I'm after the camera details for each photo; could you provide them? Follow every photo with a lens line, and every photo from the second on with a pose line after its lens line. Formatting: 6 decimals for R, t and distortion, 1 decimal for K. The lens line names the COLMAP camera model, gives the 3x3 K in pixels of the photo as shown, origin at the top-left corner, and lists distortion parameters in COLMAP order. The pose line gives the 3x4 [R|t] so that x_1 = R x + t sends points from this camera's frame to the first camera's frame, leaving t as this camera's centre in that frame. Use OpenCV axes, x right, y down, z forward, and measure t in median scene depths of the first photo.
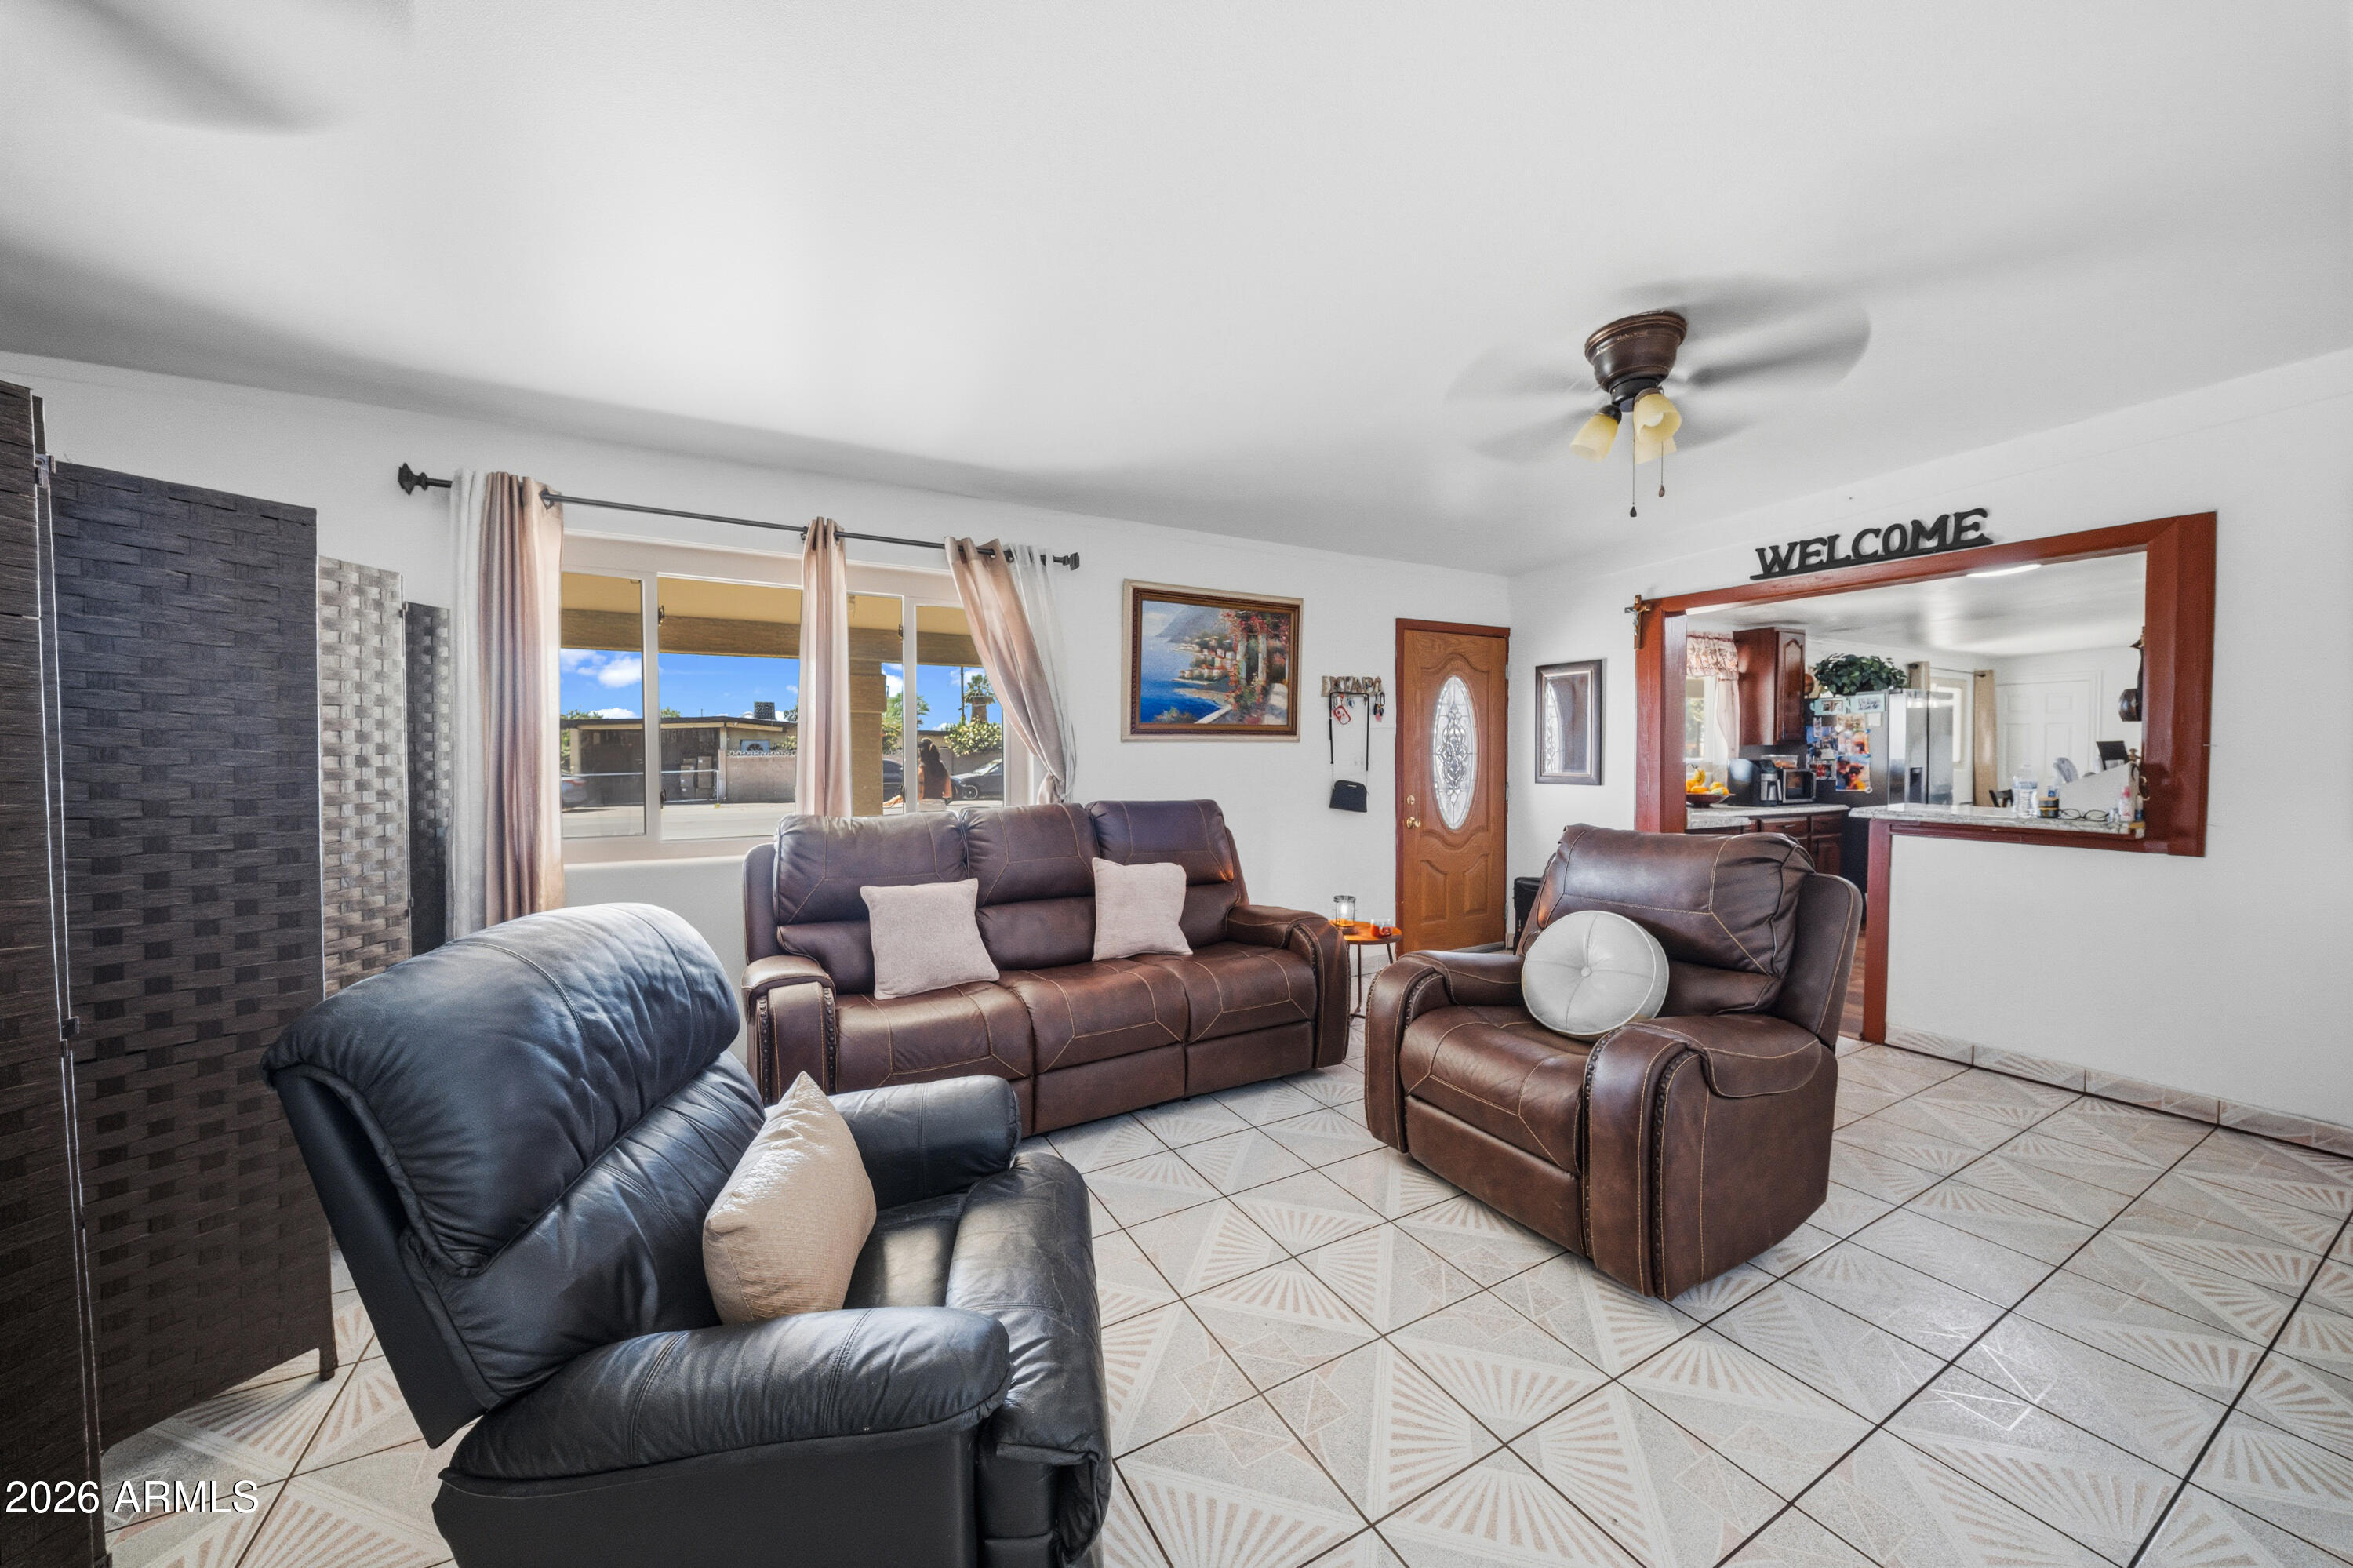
lens RADIAL K [[838.4, 0, 1185.3], [0, 838.4, 768.1], [0, 0, 1]] dist [0.001382, -0.000670]
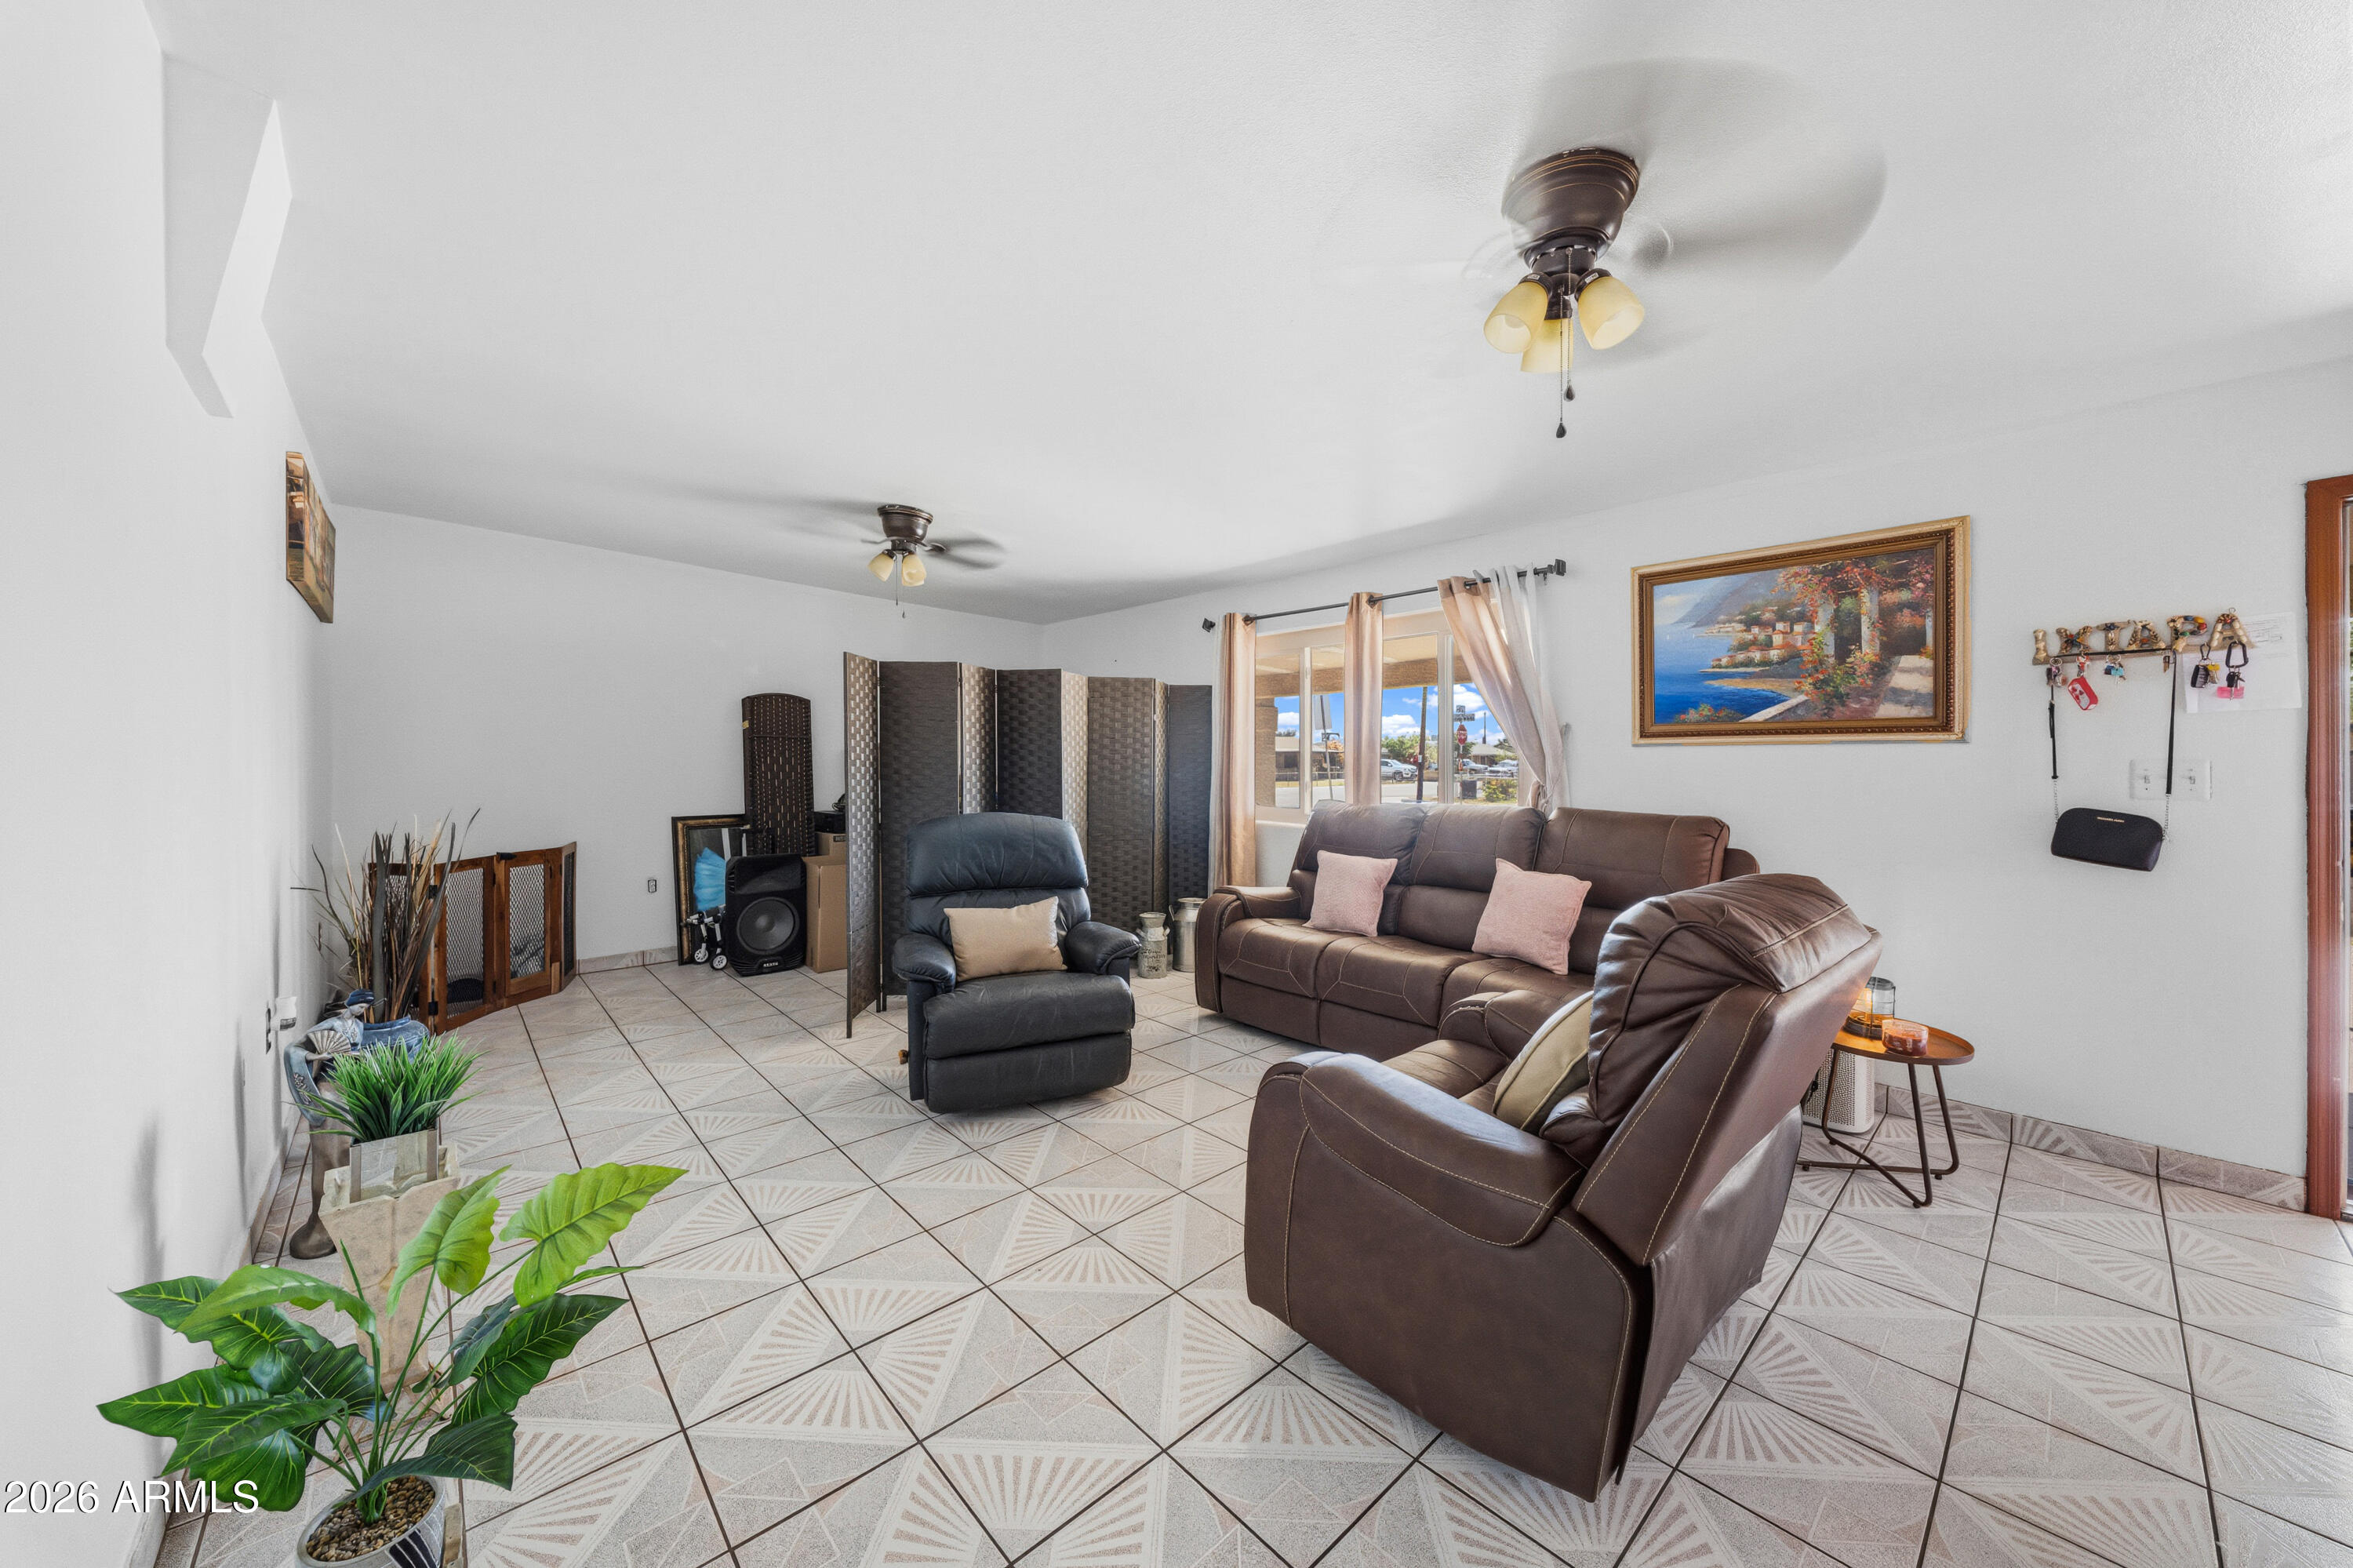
lens RADIAL K [[838.4, 0, 1168.7], [0, 838.4, 767.2], [0, 0, 1]] dist [0.001382, -0.000670]
pose [[0.214254, 0.011262, -0.976713, 0.668494], [-0.021042, 0.999755, 0.006912, -0.003937], [0.976551, 0.019071, 0.214439, 0.295444]]
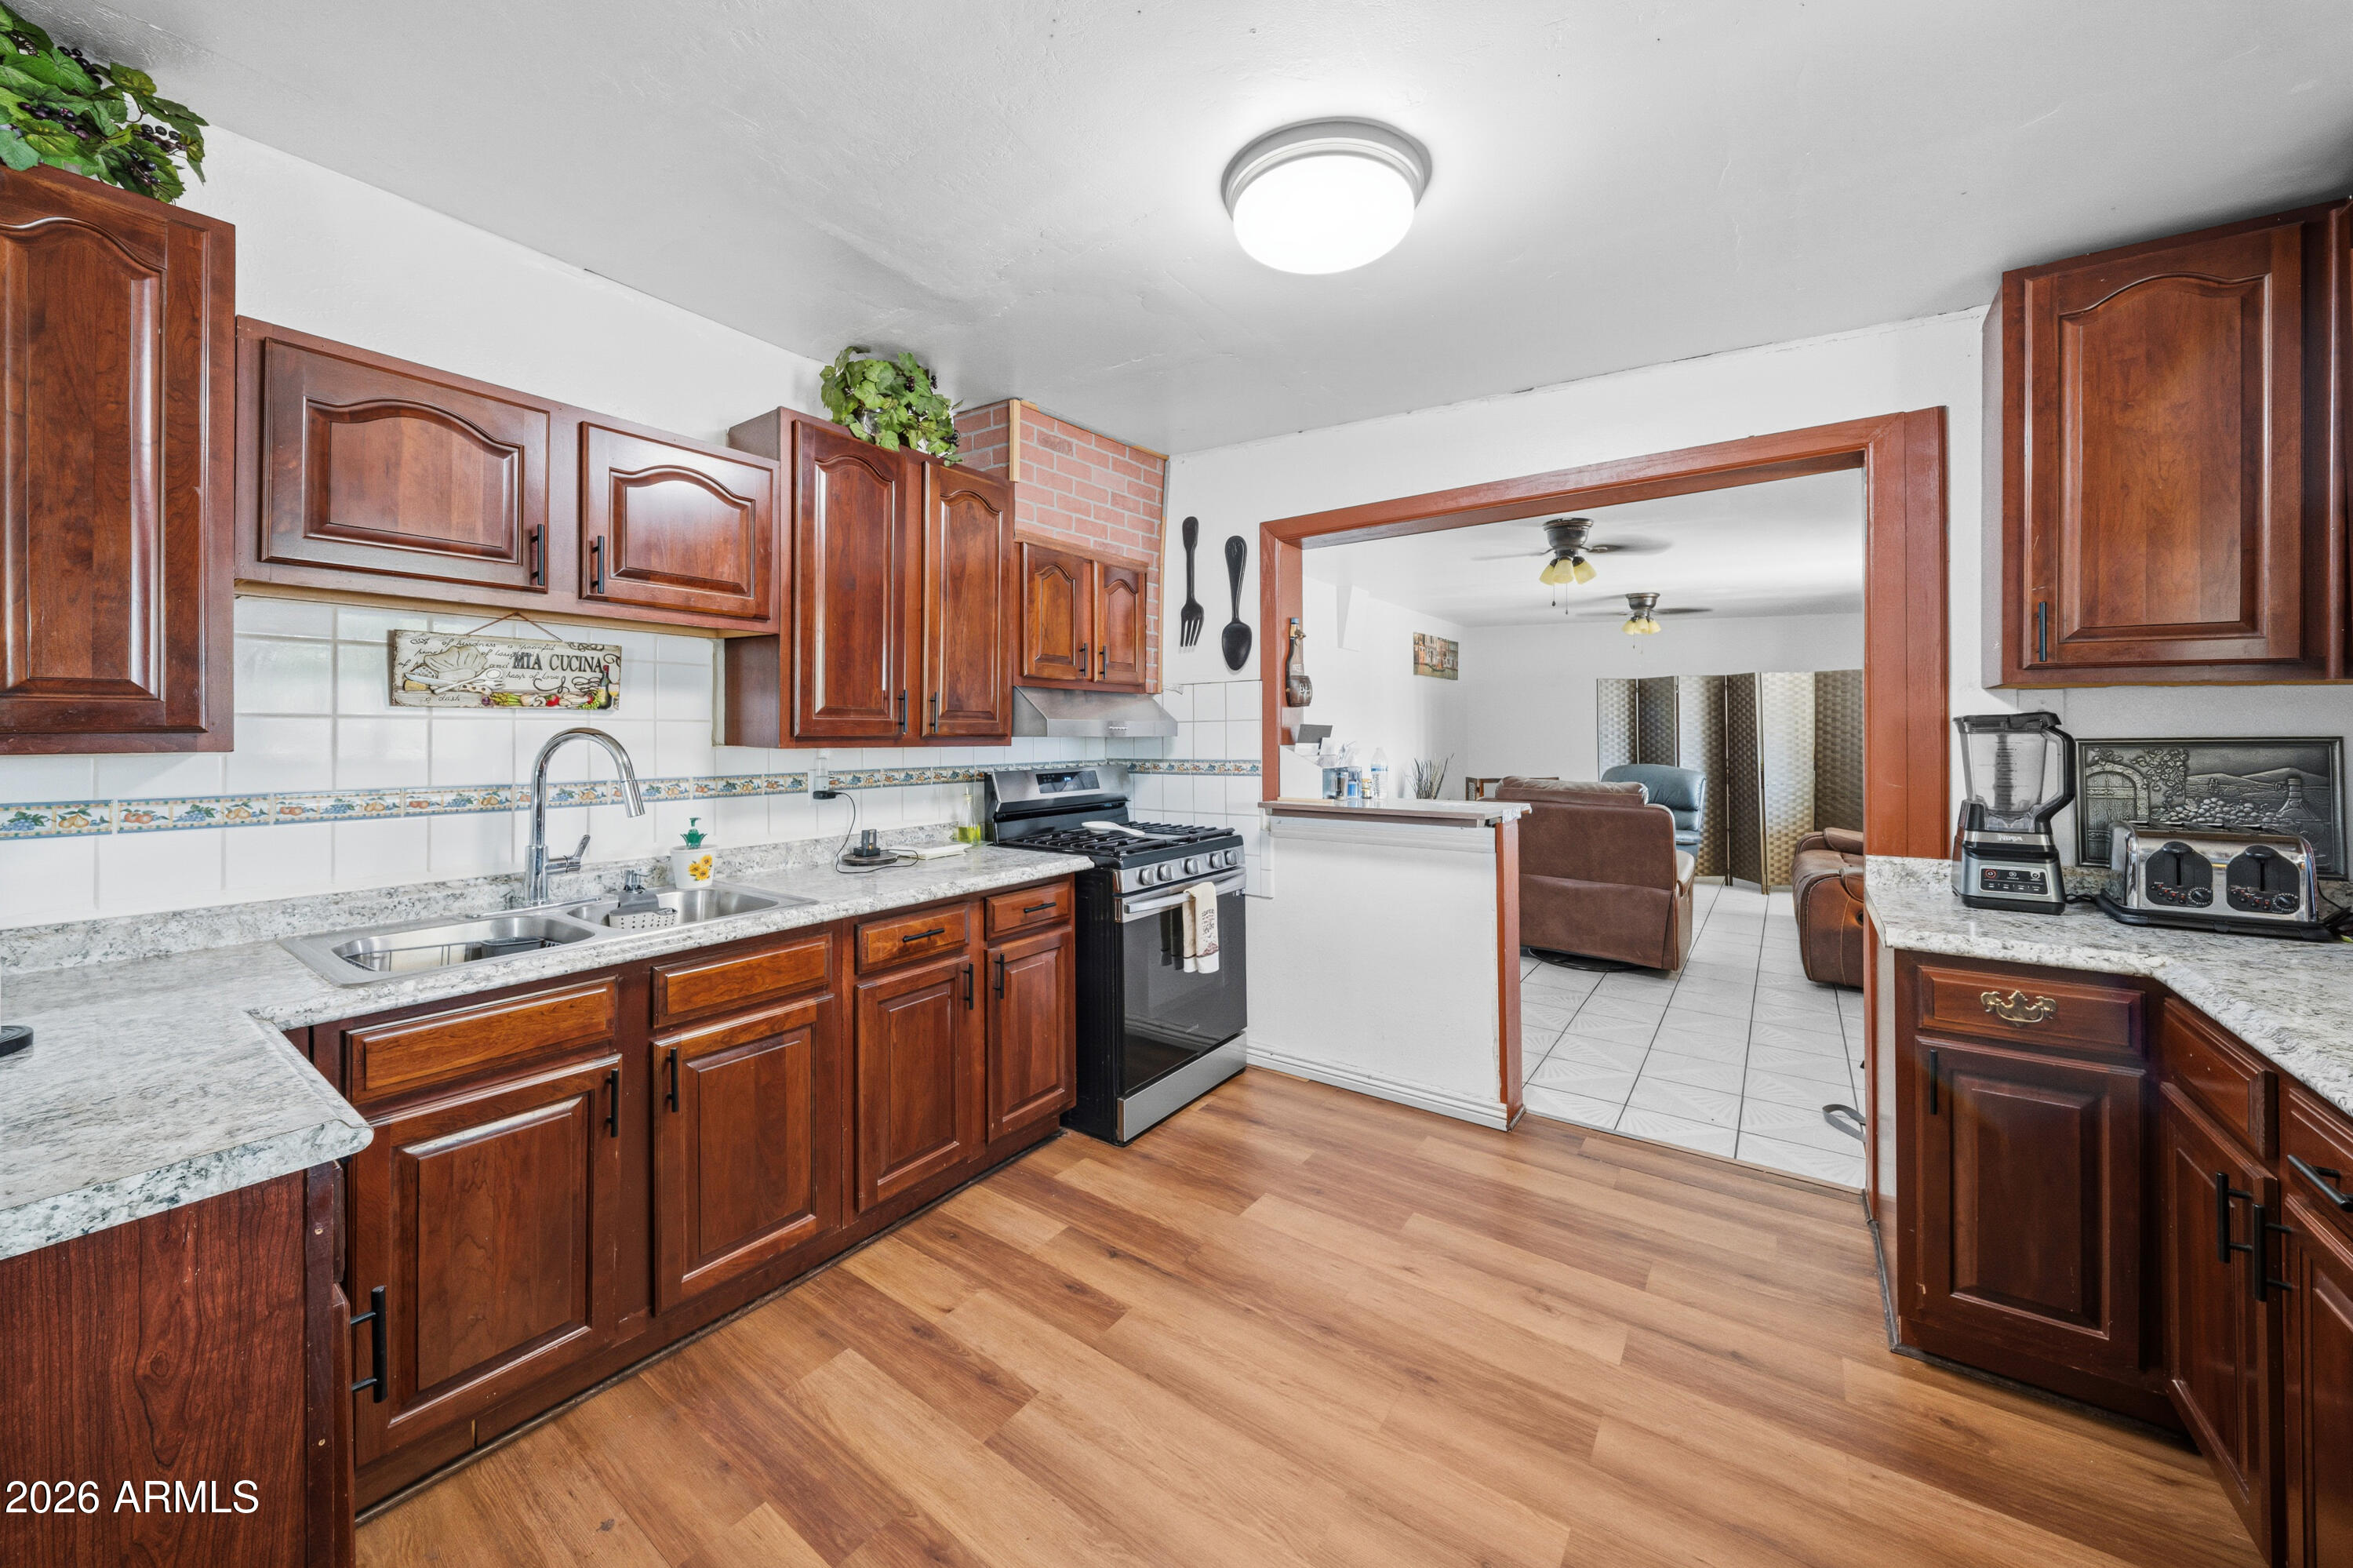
lens RADIAL K [[838.4, 0, 1157.7], [0, 838.4, 729.0], [0, 0, 1]] dist [0.001382, -0.000670]
pose [[-0.919581, 0.001222, -0.392898, 1.231656], [-0.004093, 0.999911, 0.012689, -0.028501], [0.392878, 0.013276, -0.919495, 1.377924]]
